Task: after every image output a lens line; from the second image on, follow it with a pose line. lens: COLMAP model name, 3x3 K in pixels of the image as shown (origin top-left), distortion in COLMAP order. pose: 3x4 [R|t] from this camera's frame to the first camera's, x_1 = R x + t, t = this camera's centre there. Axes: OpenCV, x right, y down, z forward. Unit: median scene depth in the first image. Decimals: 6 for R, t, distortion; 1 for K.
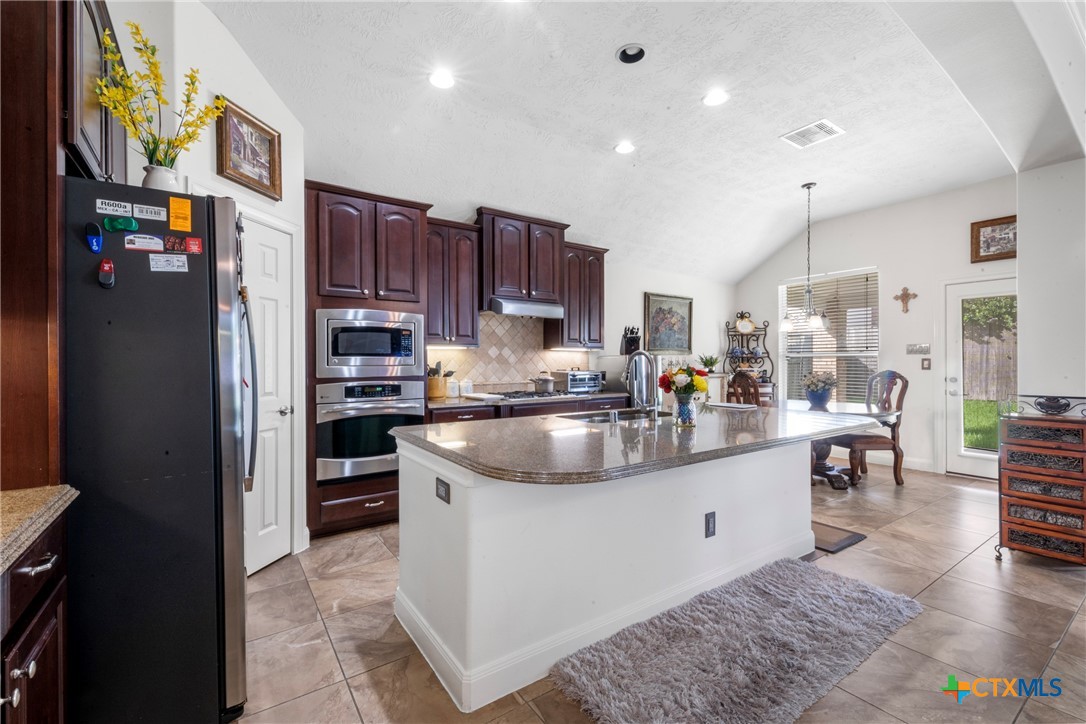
lens RADIAL K [[460.1, 0, 543.0], [0, 460.1, 362.0], [0, 0, 1]] dist [0.000519, -0.000299]
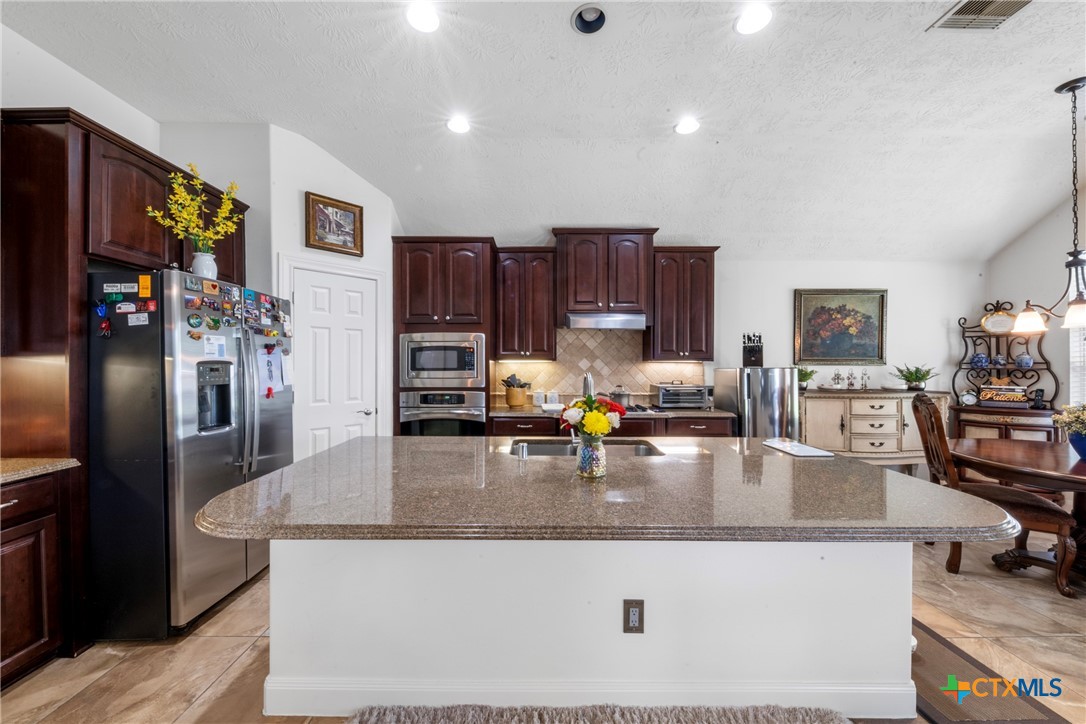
lens RADIAL K [[389.1, 0, 537.6], [0, 389.1, 364.7], [0, 0, 1]] dist [0.000456, -0.002316]
pose [[0.819323, 0.004969, -0.573311, 0.400492], [-0.004151, 0.999988, 0.002736, -0.029349], [0.573318, 0.000138, 0.819333, 0.280867]]
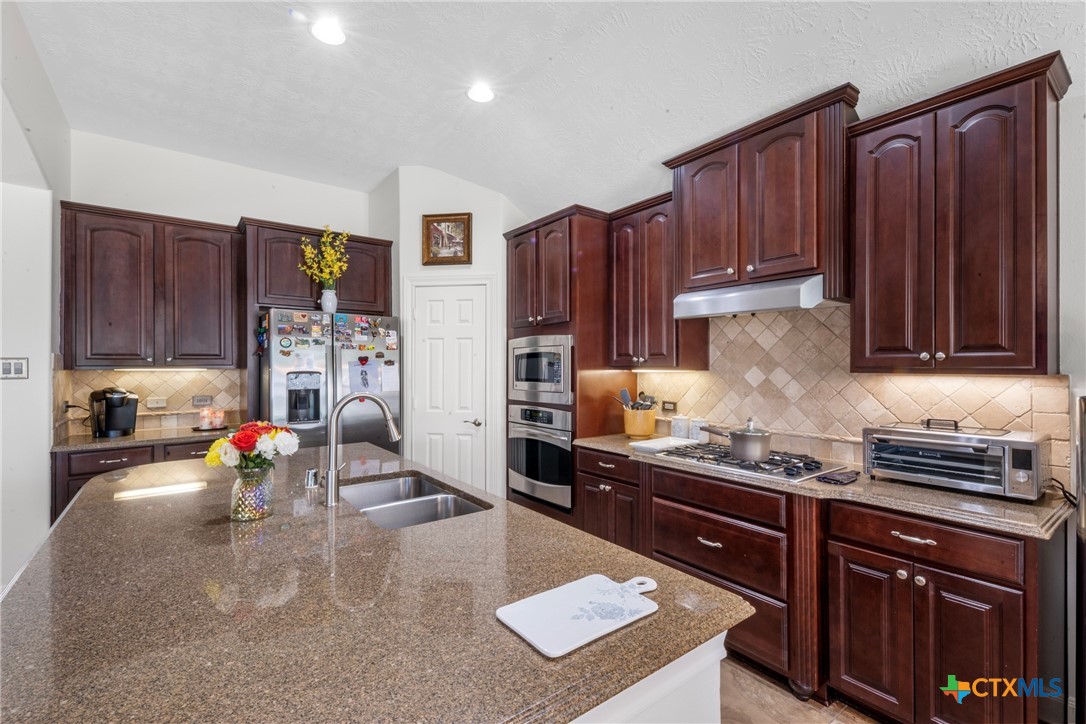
lens RADIAL K [[482.7, 0, 538.6], [0, 482.7, 364.2], [0, 0, 1]] dist [0.016861, -0.009397]
pose [[0.029910, -0.003192, -0.999547, 0.649645], [-0.004352, 0.999985, -0.003323, -0.044581], [0.999543, 0.004450, 0.029896, 0.908697]]
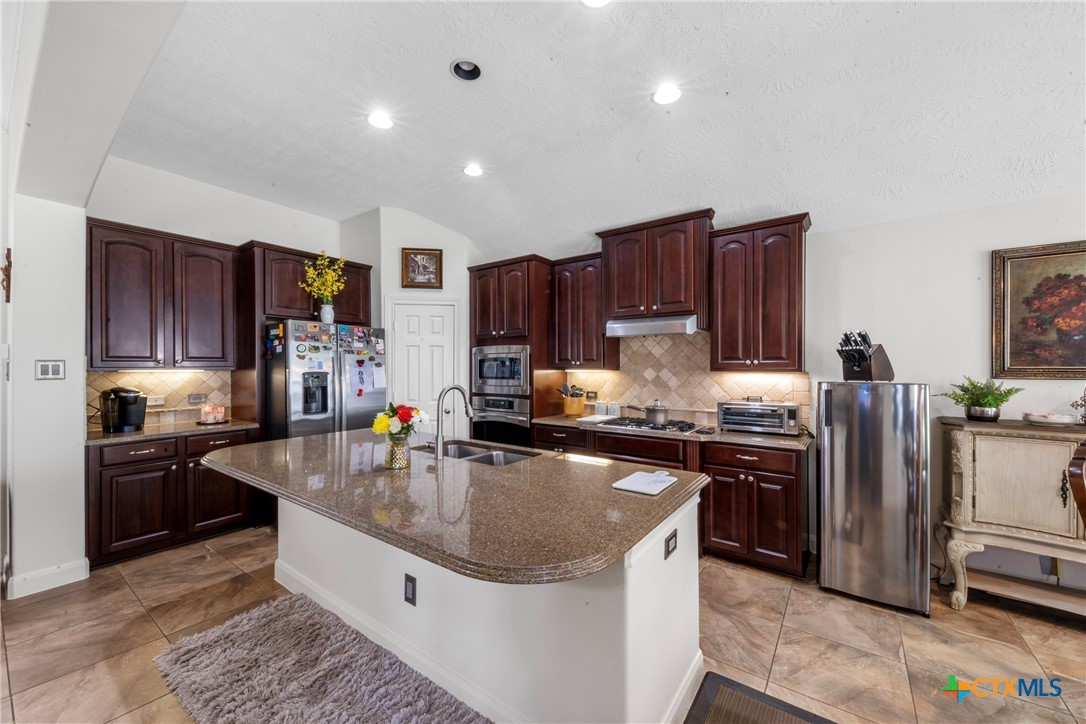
lens RADIAL K [[418.7, 0, 537.4], [0, 418.7, 366.4], [0, 0, 1]] dist [0.000999, -0.000035]
pose [[0.315561, -0.001413, -0.948904, 0.807578], [-0.004264, 0.999987, -0.002907, -0.044176], [0.948896, 0.004964, 0.315550, 0.664981]]
